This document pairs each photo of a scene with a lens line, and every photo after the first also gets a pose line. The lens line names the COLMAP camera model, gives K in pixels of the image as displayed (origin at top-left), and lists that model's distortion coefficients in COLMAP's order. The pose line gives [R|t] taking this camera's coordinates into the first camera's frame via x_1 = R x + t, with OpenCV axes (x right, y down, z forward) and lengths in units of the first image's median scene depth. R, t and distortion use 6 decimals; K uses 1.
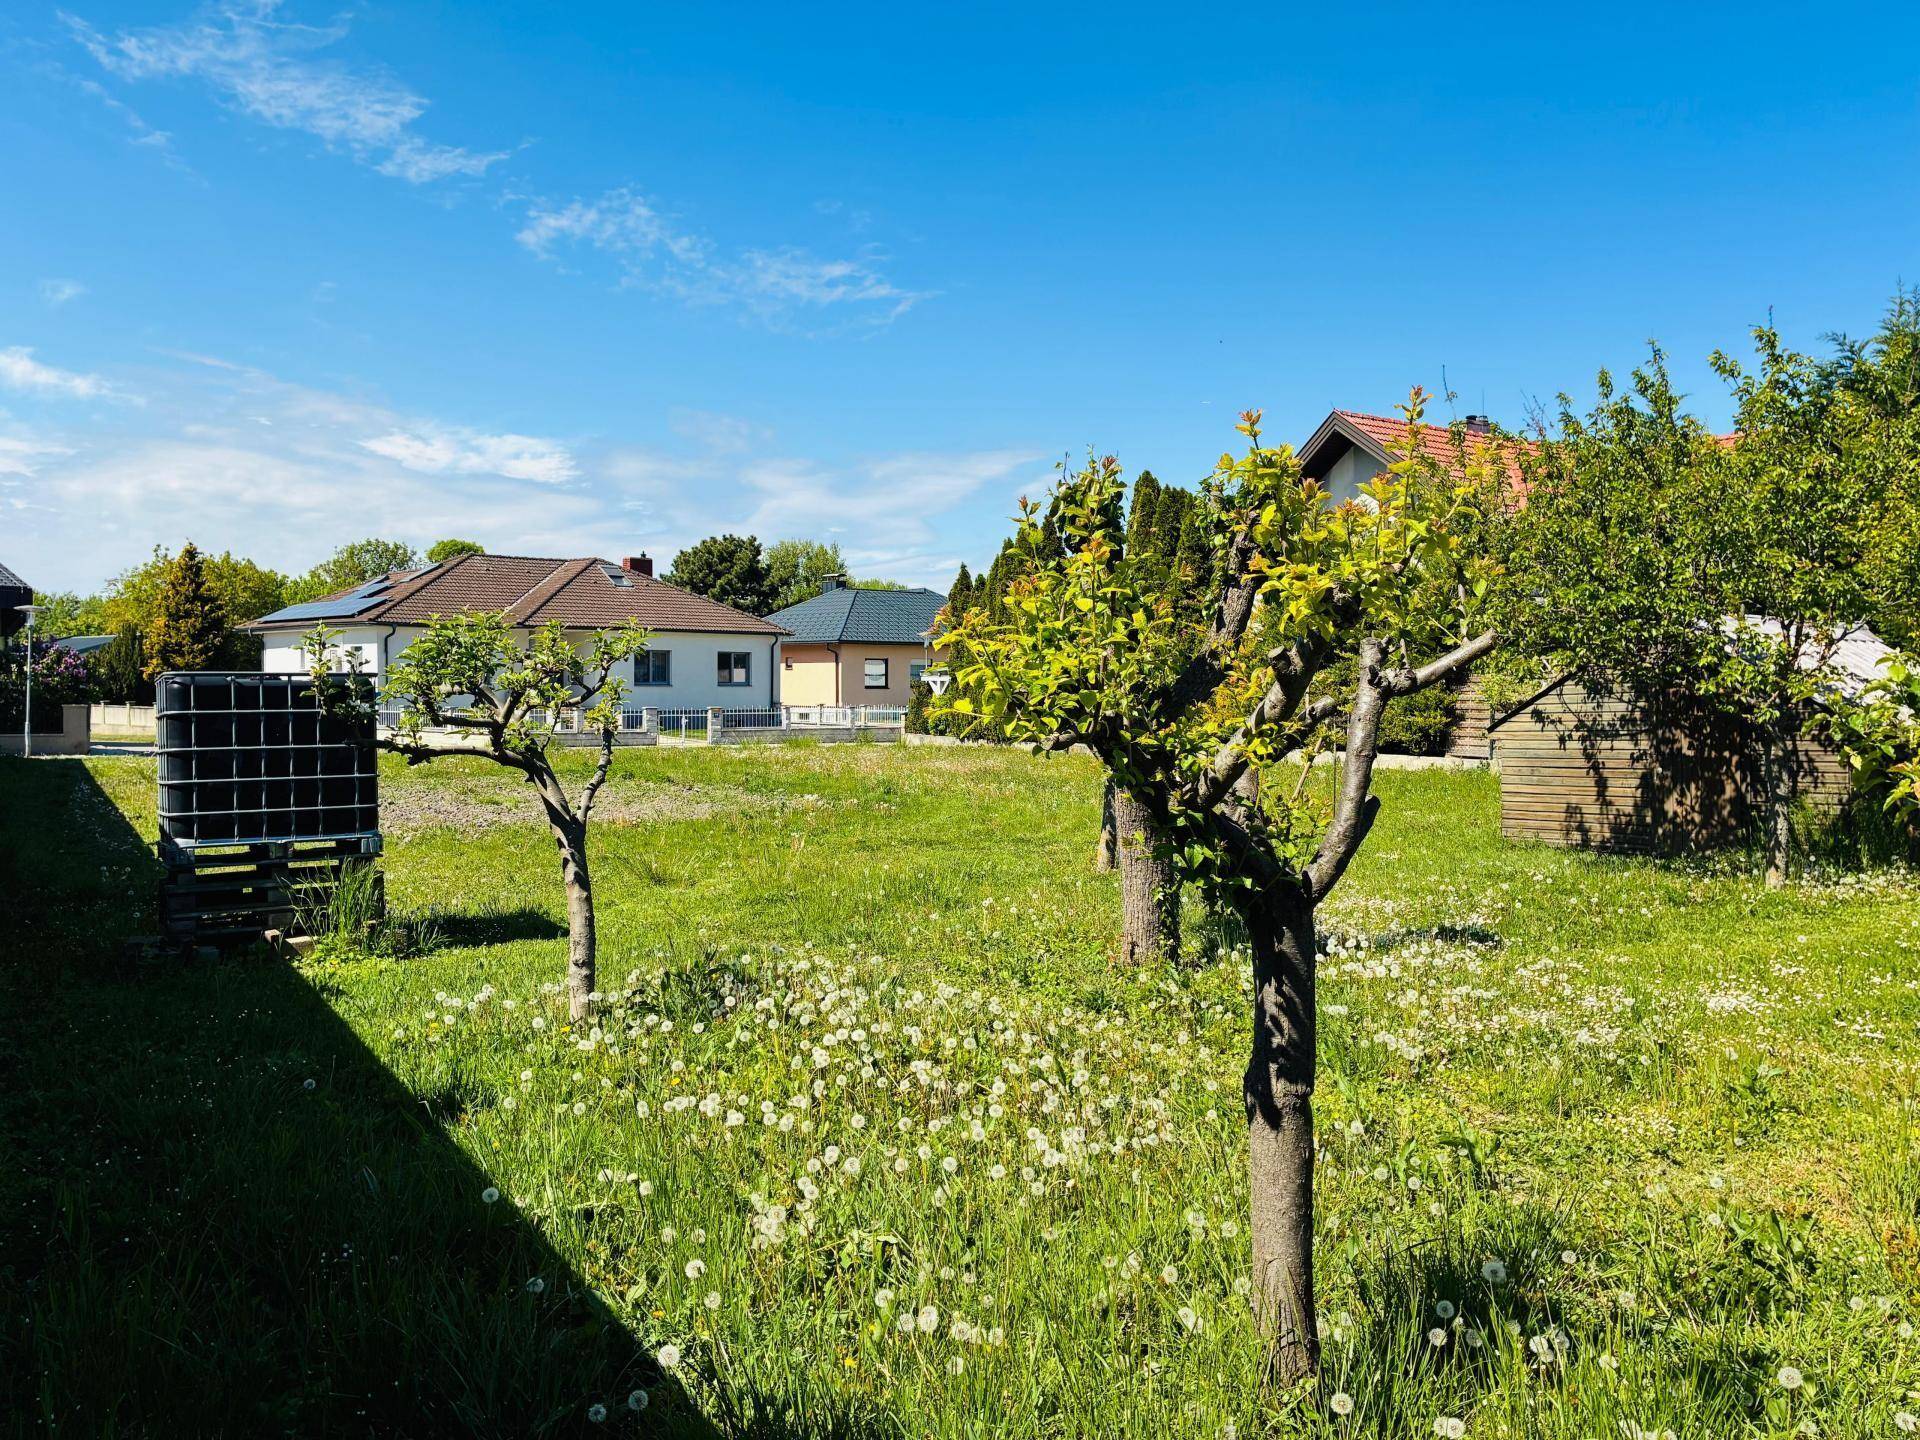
lens RADIAL K [[1450.4, 0, 960.0], [0, 1450.4, 720.0], [0, 0, 1]] dist [-0.015675, -0.000787]
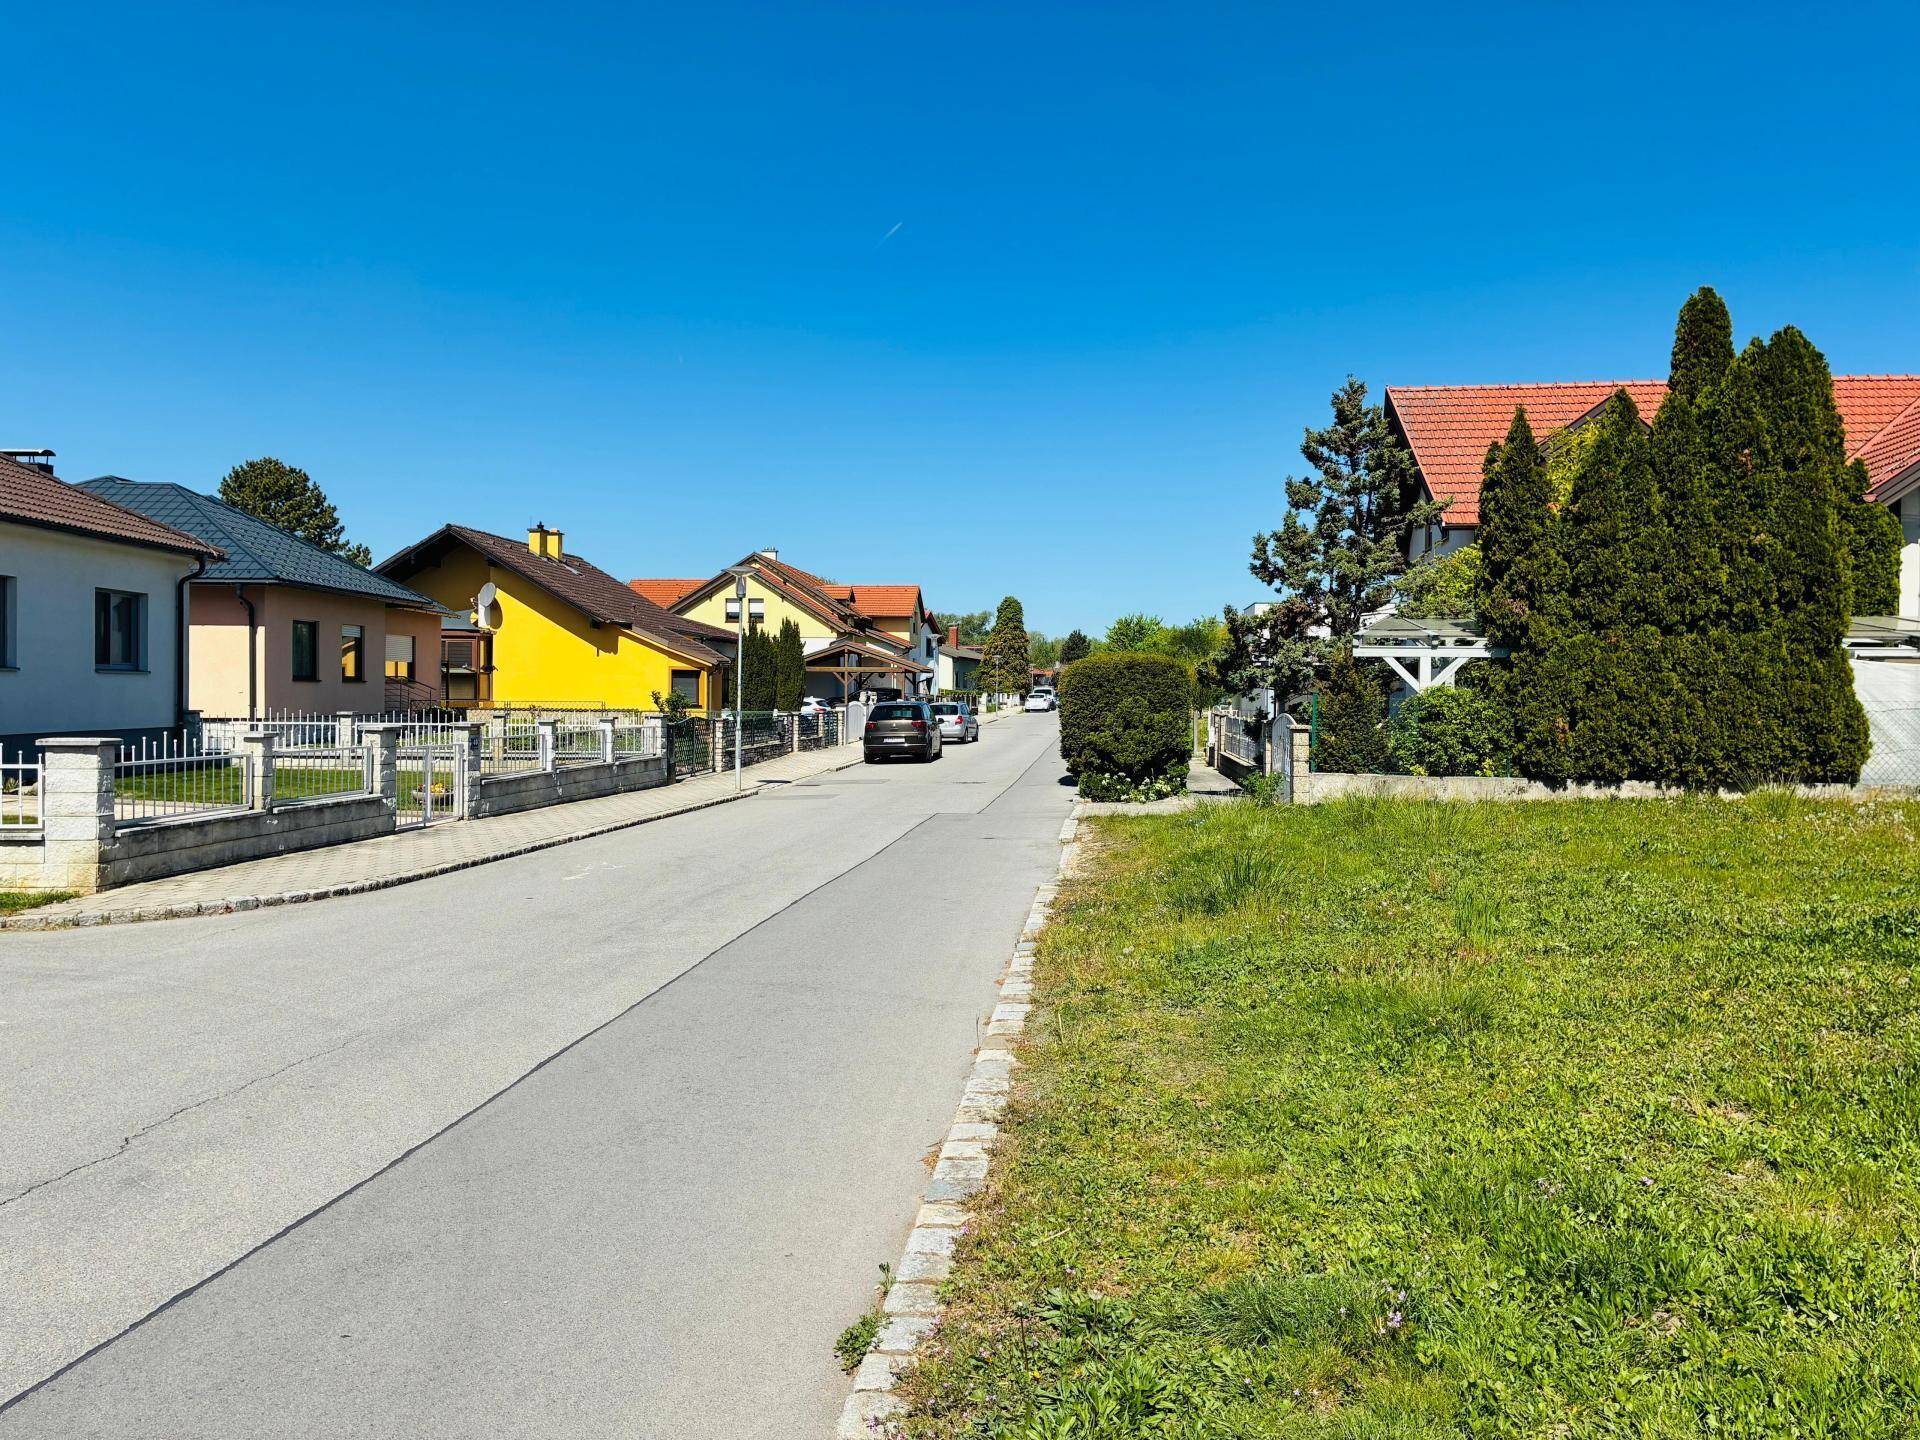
lens RADIAL K [[1450.4, 0, 960.0], [0, 1450.4, 720.0], [0, 0, 1]] dist [-0.015675, -0.000787]
pose [[0.663061, -0.004713, 0.748551, -0.303717], [0.012622, 0.999908, -0.004885, -0.004367], [-0.748459, 0.012688, 0.663059, 0.542293]]
